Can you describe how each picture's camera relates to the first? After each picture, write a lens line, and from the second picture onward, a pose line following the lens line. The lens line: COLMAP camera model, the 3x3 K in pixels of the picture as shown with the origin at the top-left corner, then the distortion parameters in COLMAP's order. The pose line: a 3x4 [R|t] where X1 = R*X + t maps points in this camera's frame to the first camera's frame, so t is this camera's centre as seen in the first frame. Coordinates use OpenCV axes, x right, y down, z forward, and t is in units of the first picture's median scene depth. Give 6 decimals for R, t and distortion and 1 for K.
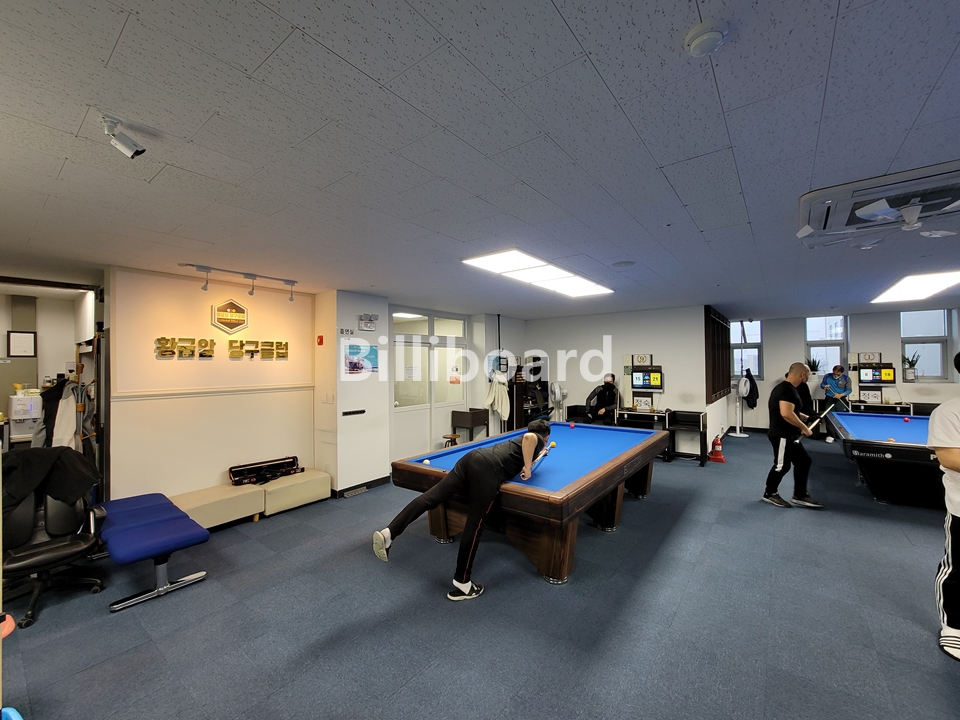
lens RADIAL K [[394.4, 0, 471.6], [0, 394.4, 358.7], [0, 0, 1]] dist [-0.000520, 0.000005]
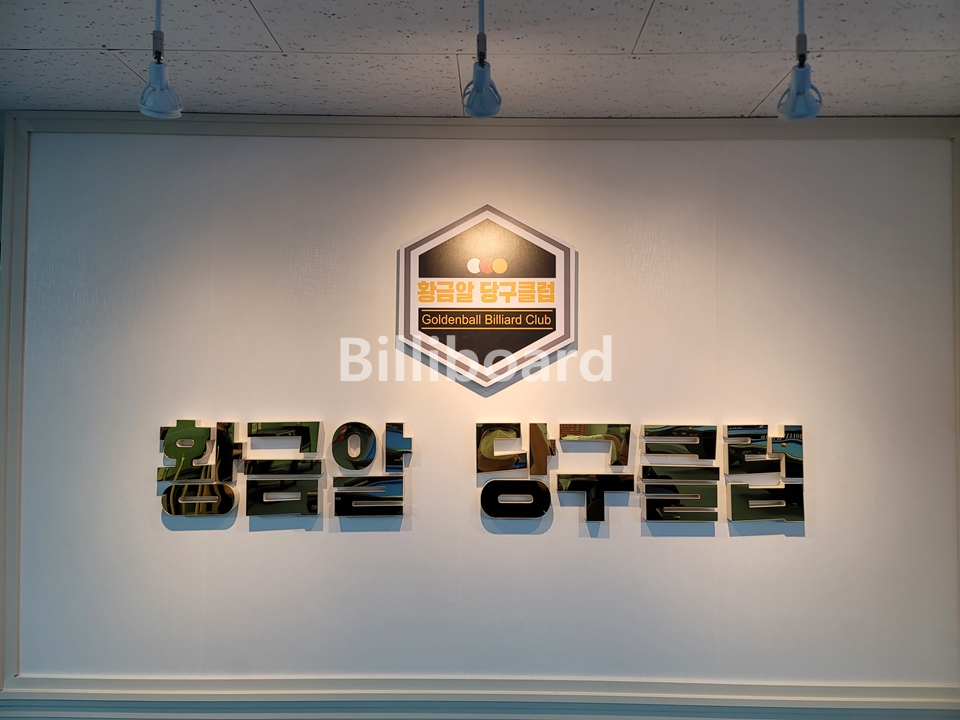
lens RADIAL K [[706.5, 0, 480.0], [0, 706.5, 360.8], [0, 0, 1]] dist [0.009197, 0.001810]
pose [[0.593891, -0.022311, -0.804236, -0.343492], [-0.001054, 0.999593, -0.028509, -0.066841], [0.804545, 0.017779, 0.593626, 0.797089]]
